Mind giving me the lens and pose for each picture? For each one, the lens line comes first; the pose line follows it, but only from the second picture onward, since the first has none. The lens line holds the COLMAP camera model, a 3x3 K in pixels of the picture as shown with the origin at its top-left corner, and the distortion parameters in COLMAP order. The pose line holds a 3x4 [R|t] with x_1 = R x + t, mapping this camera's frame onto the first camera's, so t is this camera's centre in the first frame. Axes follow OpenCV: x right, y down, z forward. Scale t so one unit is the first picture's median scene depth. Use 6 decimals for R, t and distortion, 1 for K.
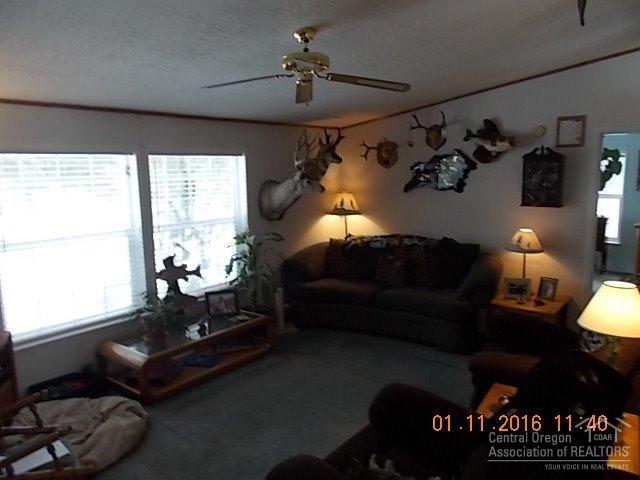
lens RADIAL K [[481.5, 0, 320.0], [0, 481.5, 240.0], [0, 0, 1]] dist [-0.003146, 0.002489]
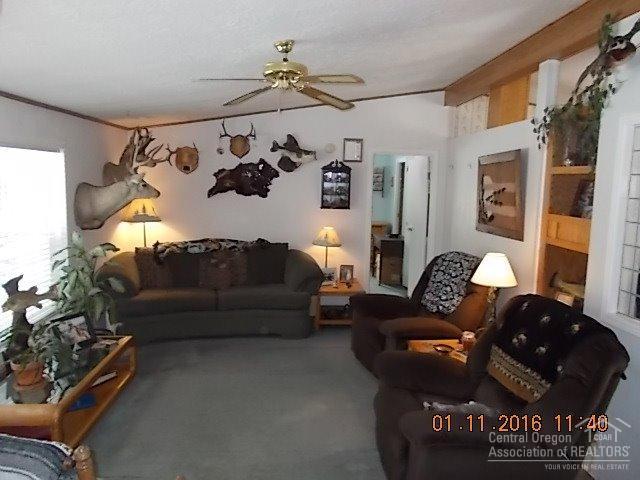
lens RADIAL K [[481.5, 0, 320.0], [0, 481.5, 240.0], [0, 0, 1]] dist [-0.003146, 0.002489]
pose [[0.752568, -0.054384, 0.656265, -0.368403], [0.066671, 0.997756, 0.006228, 0.000350], [-0.655130, 0.039067, 0.754505, 0.087903]]
